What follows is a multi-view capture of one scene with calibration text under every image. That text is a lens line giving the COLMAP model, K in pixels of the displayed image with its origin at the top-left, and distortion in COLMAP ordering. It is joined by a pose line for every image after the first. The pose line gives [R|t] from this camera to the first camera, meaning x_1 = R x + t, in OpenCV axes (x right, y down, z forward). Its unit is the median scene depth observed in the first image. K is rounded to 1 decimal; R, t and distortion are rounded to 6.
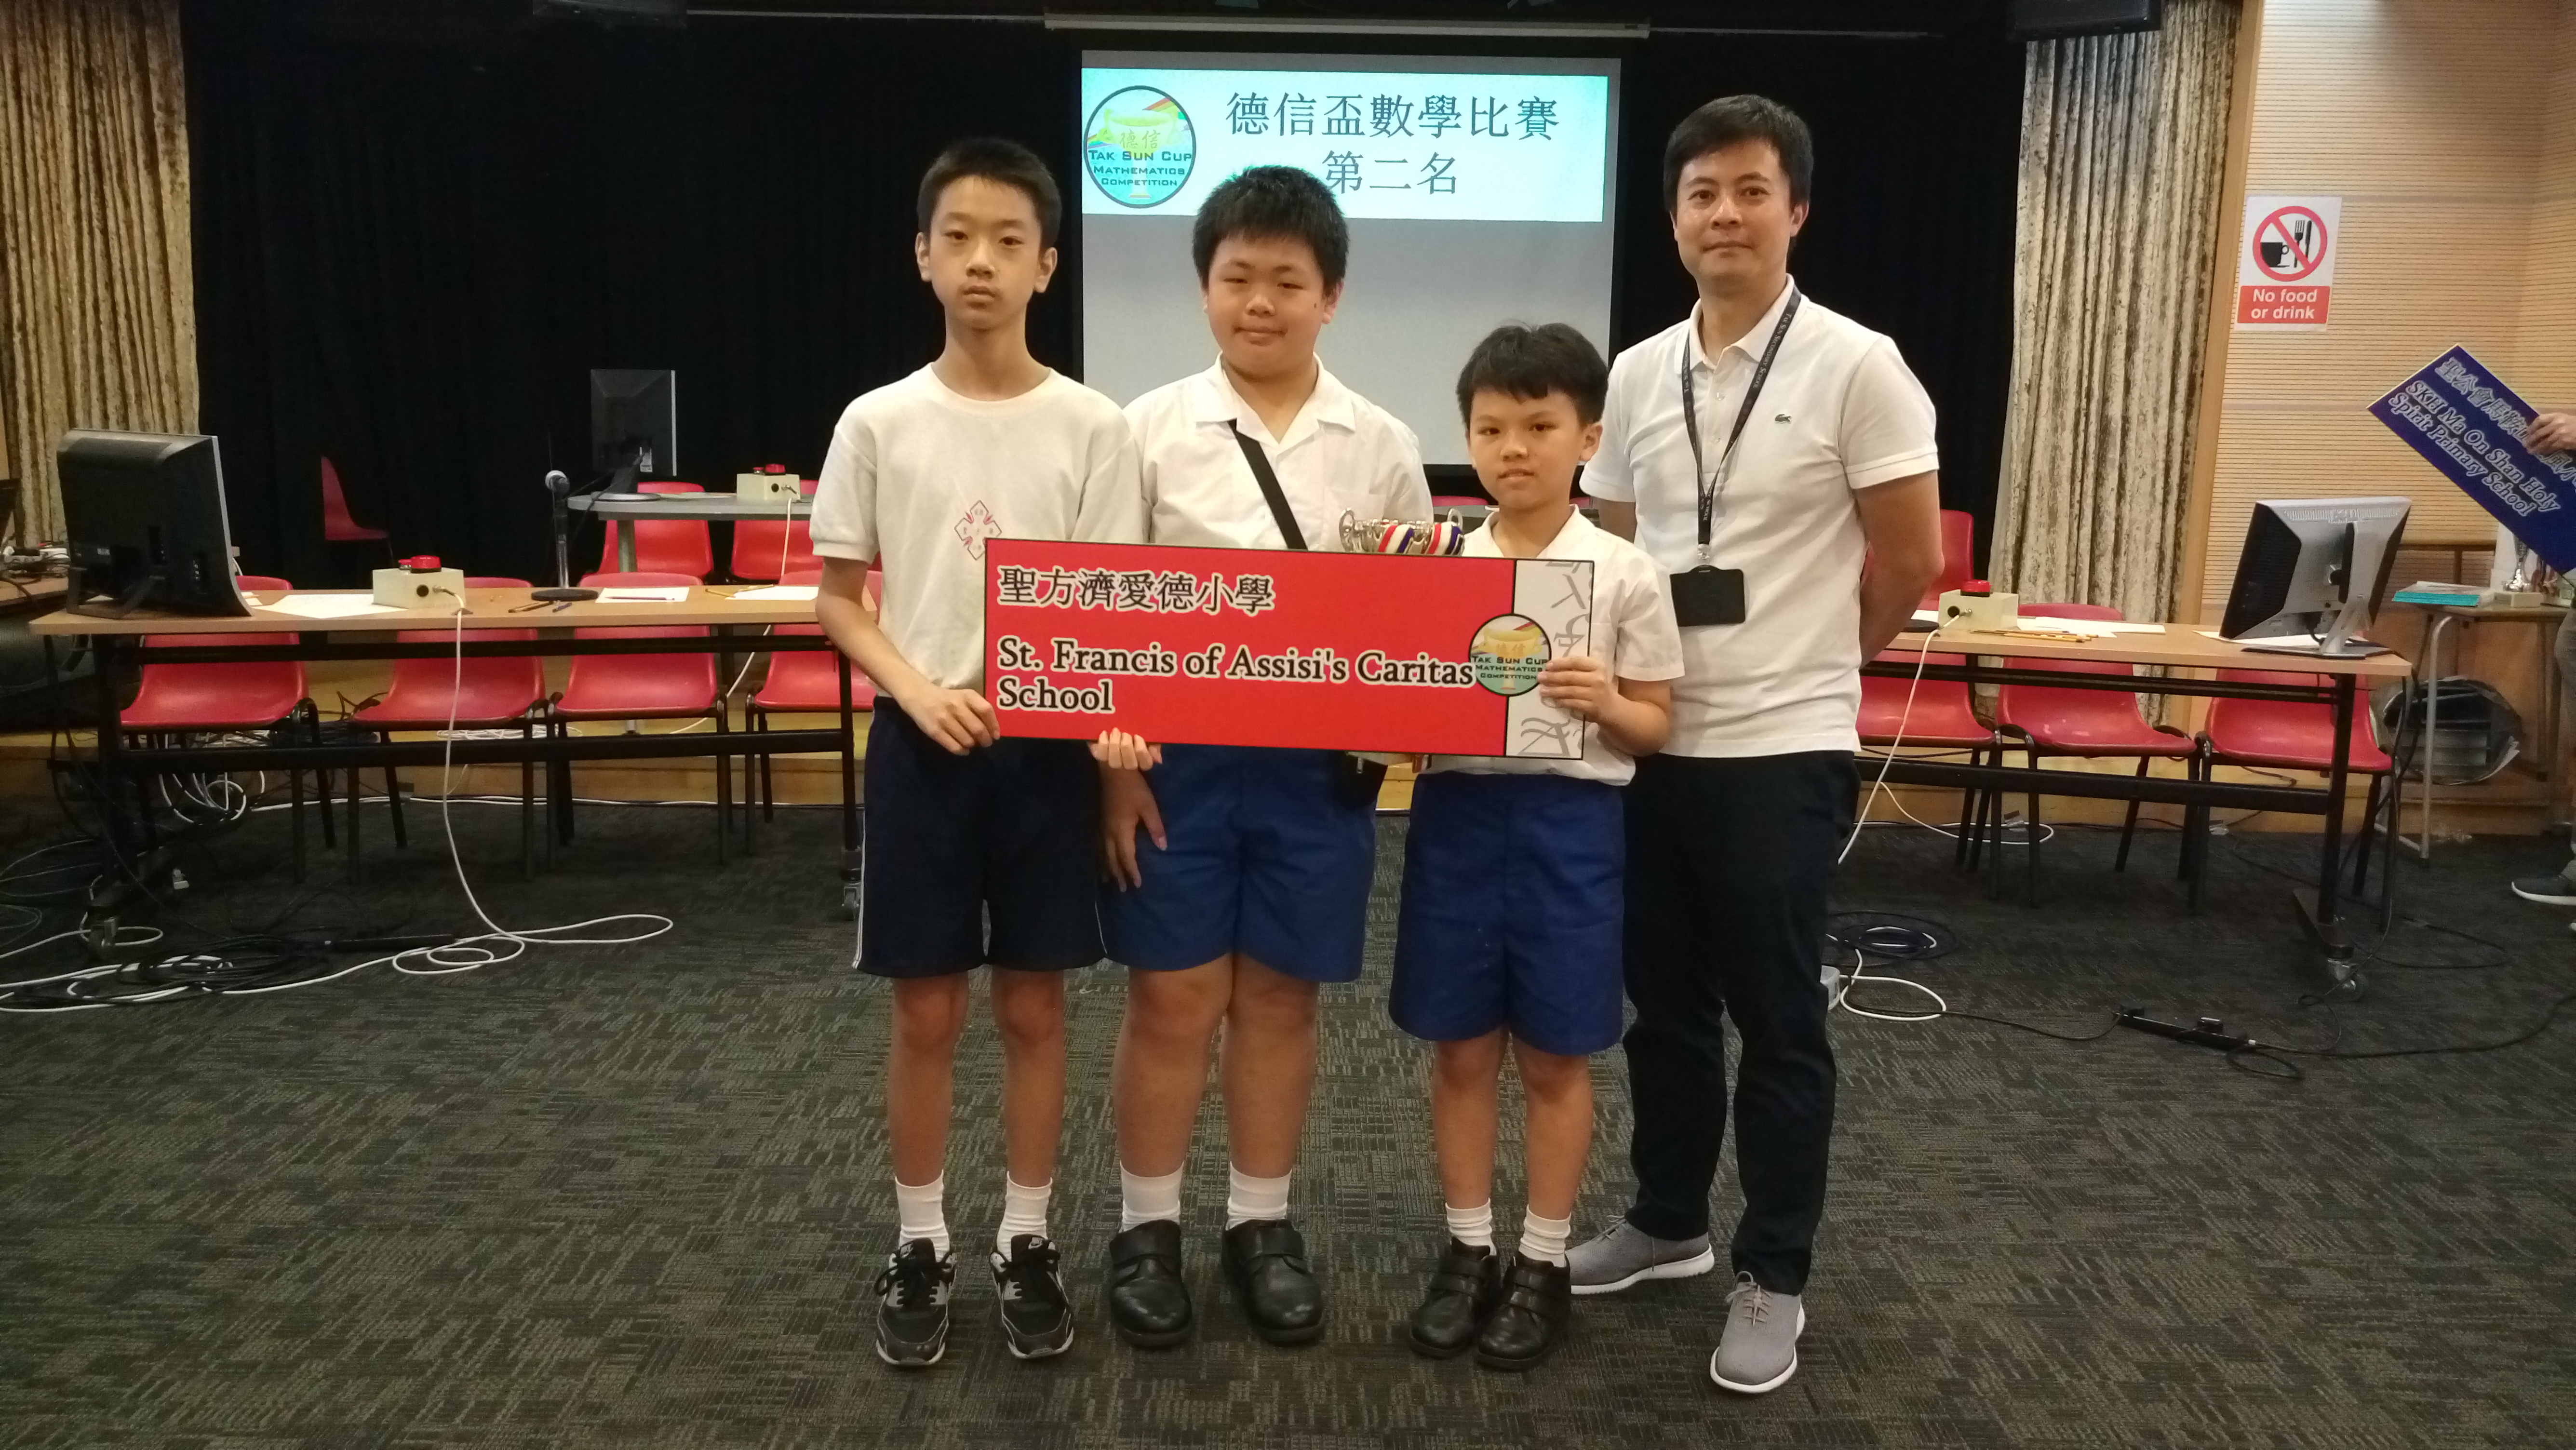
lens RADIAL K [[2041.4, 0, 1265.8], [0, 2041.4, 740.7], [0, 0, 1]] dist [-0.009002, 0.028395]
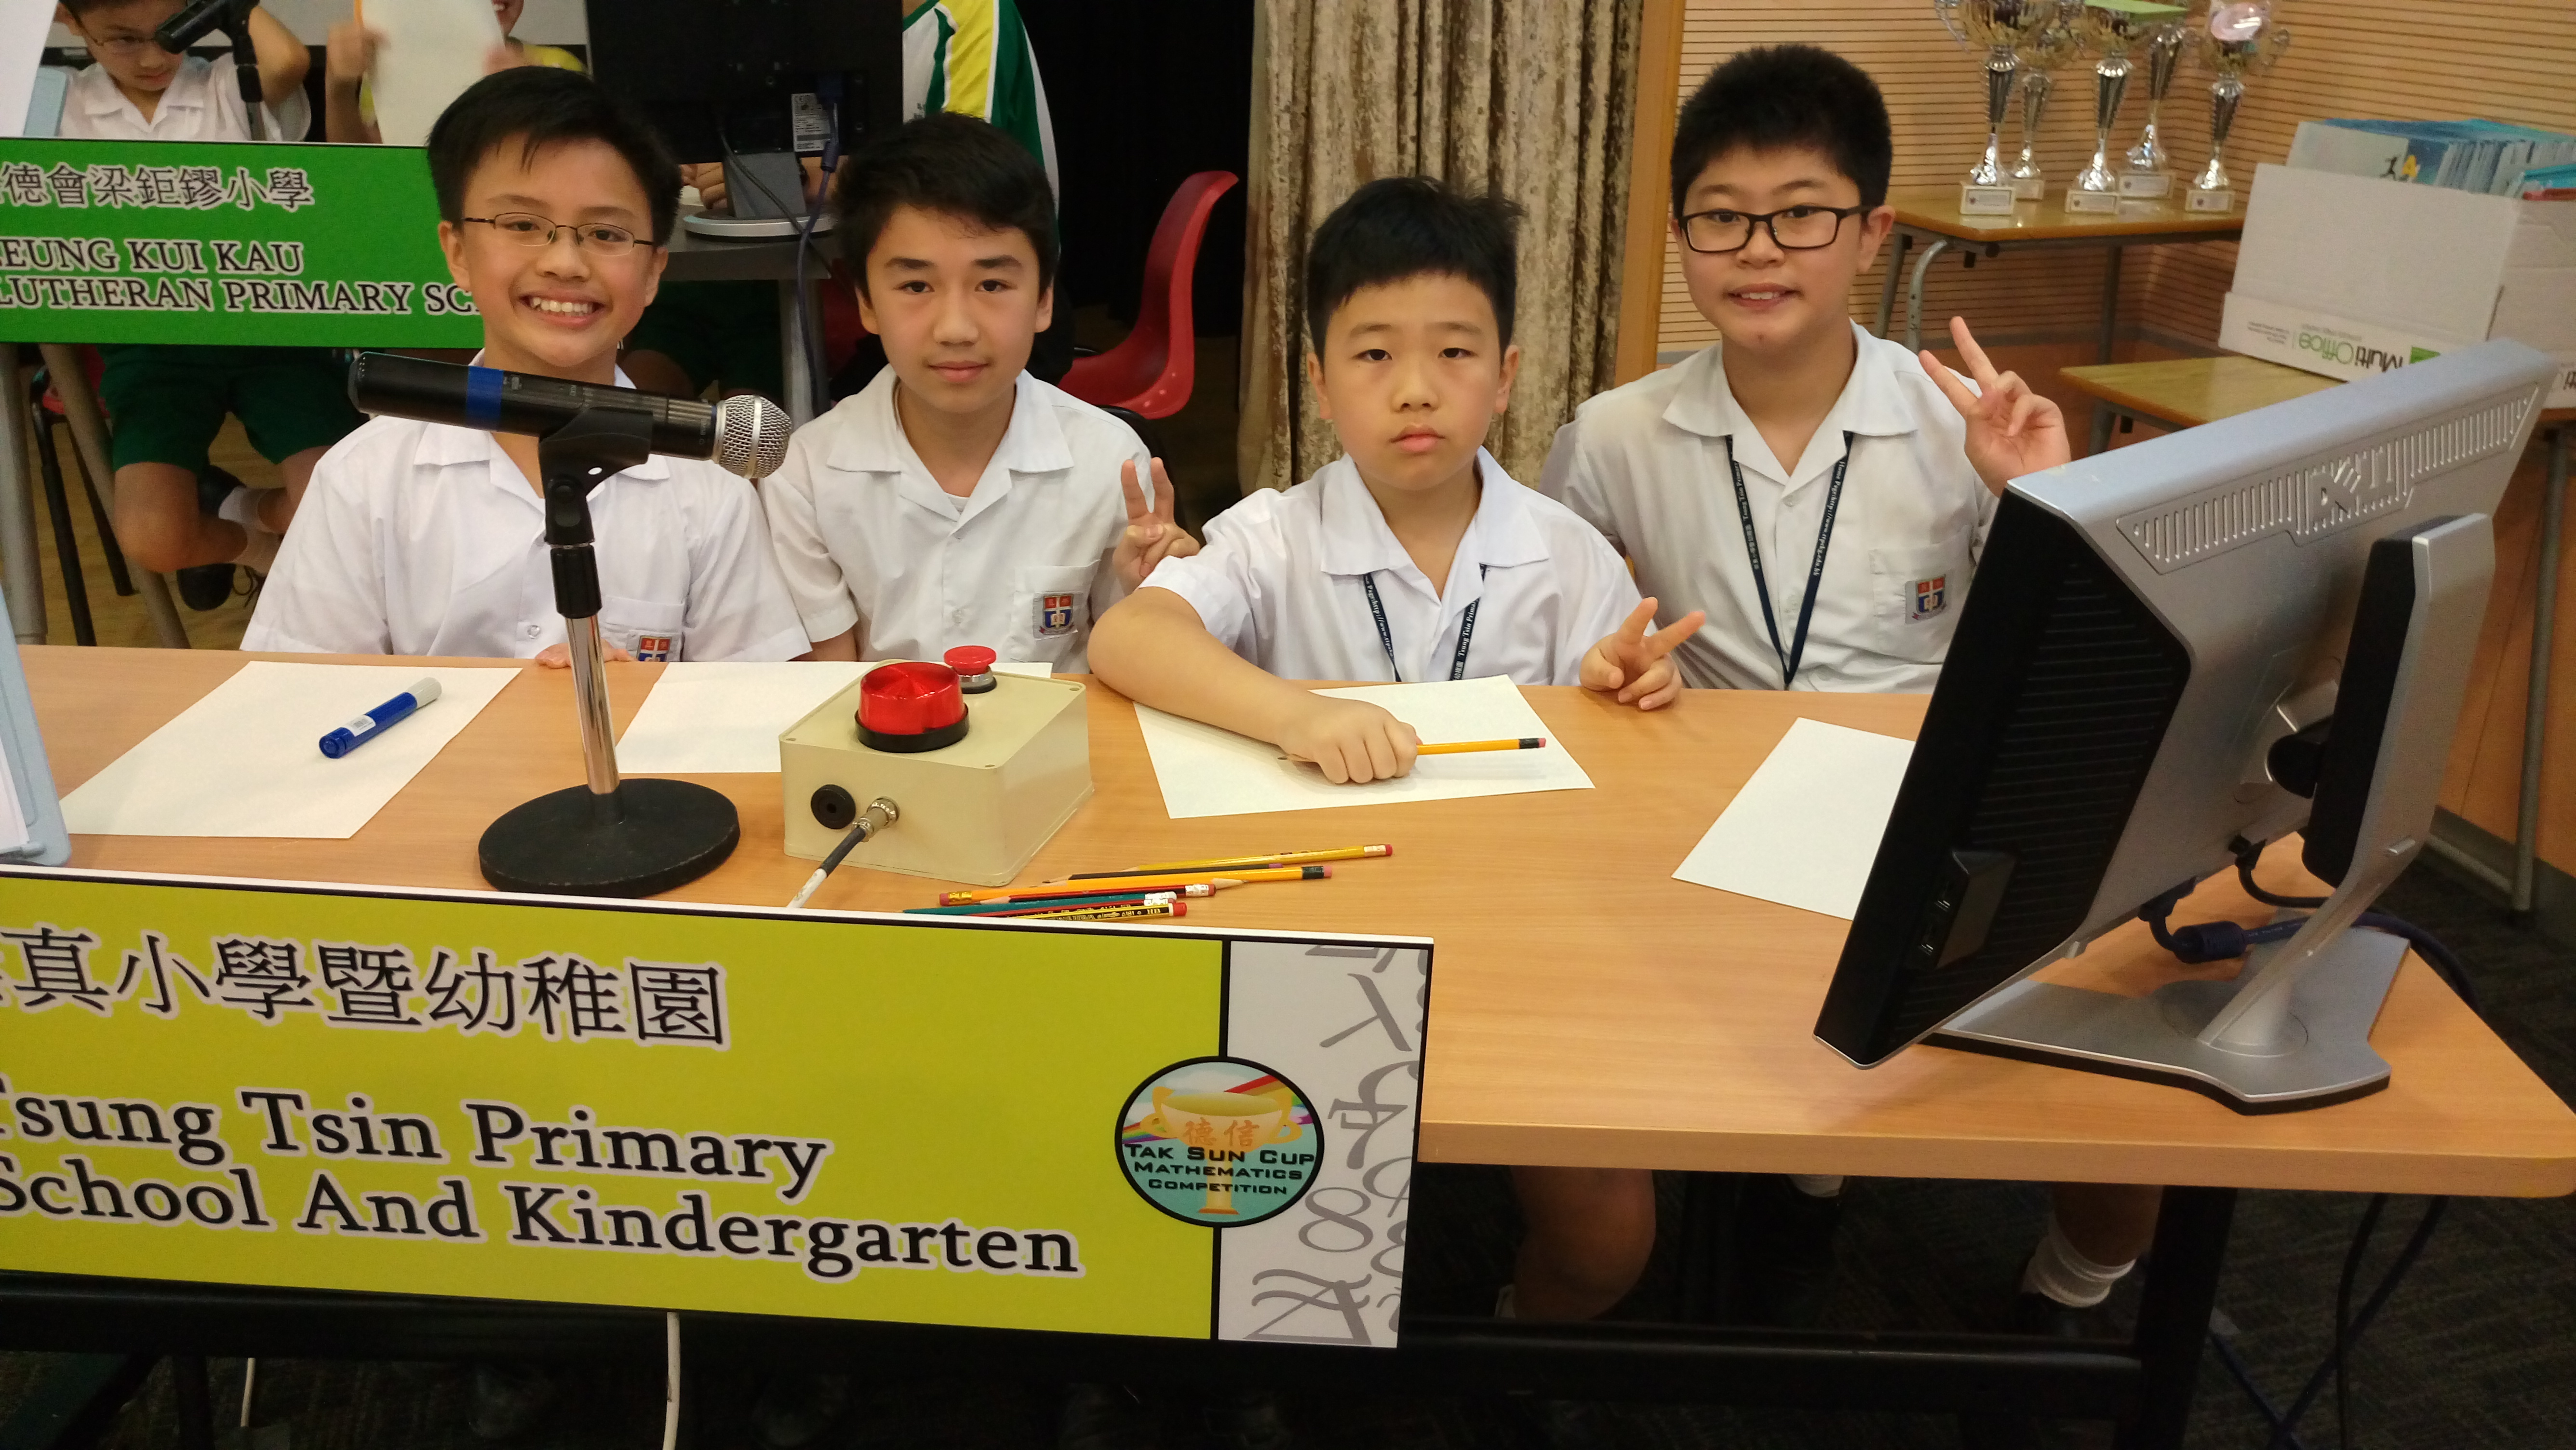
lens RADIAL K [[2008.5, 0, 1286.5], [0, 2008.5, 735.8], [0, 0, 1]] dist [-0.035003, -0.003803]
pose [[0.961708, -0.113273, 0.249575, 0.271127], [0.054276, 0.971277, 0.231680, -0.104287], [-0.268650, -0.209262, 0.940232, 0.616932]]
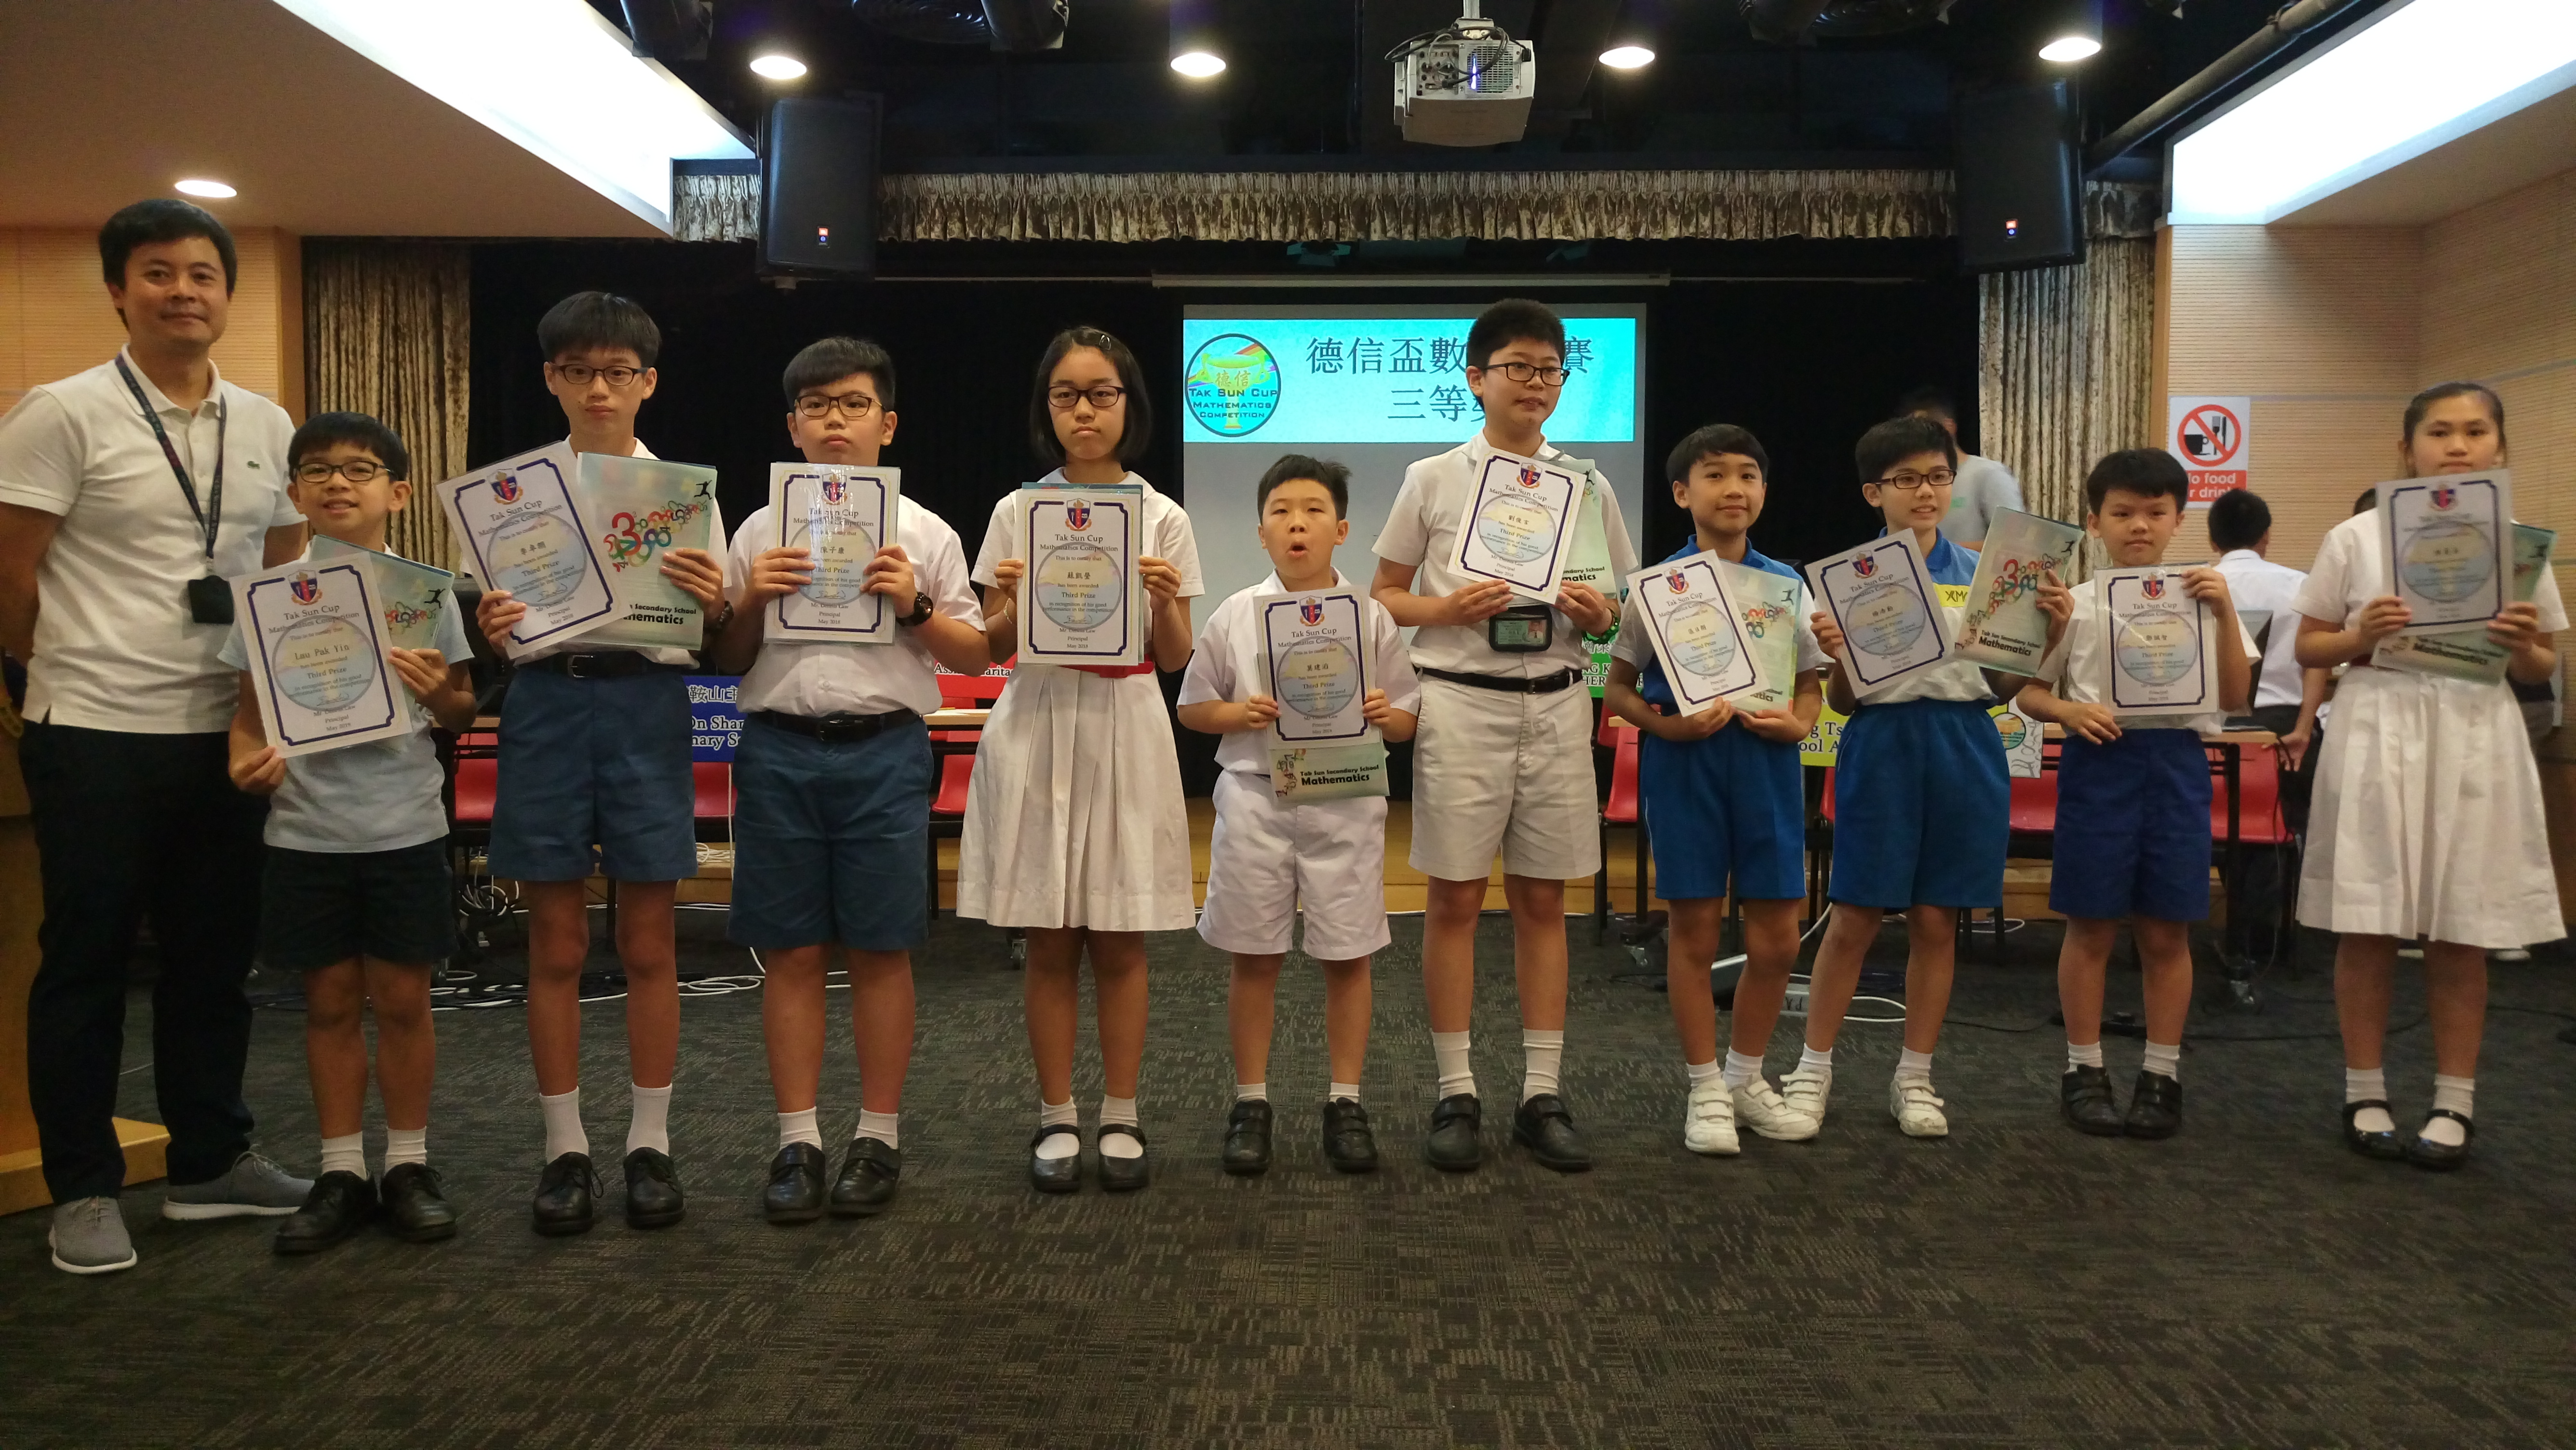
lens RADIAL K [[2048.0, 0, 1236.6], [0, 2048.0, 761.8], [0, 0, 1]] dist [-0.024505, 0.023204]
pose [[0.998975, -0.007649, -0.044604, -0.013354], [0.002089, 0.992357, -0.123386, 0.097331], [0.045207, 0.123167, 0.991356, -0.192476]]
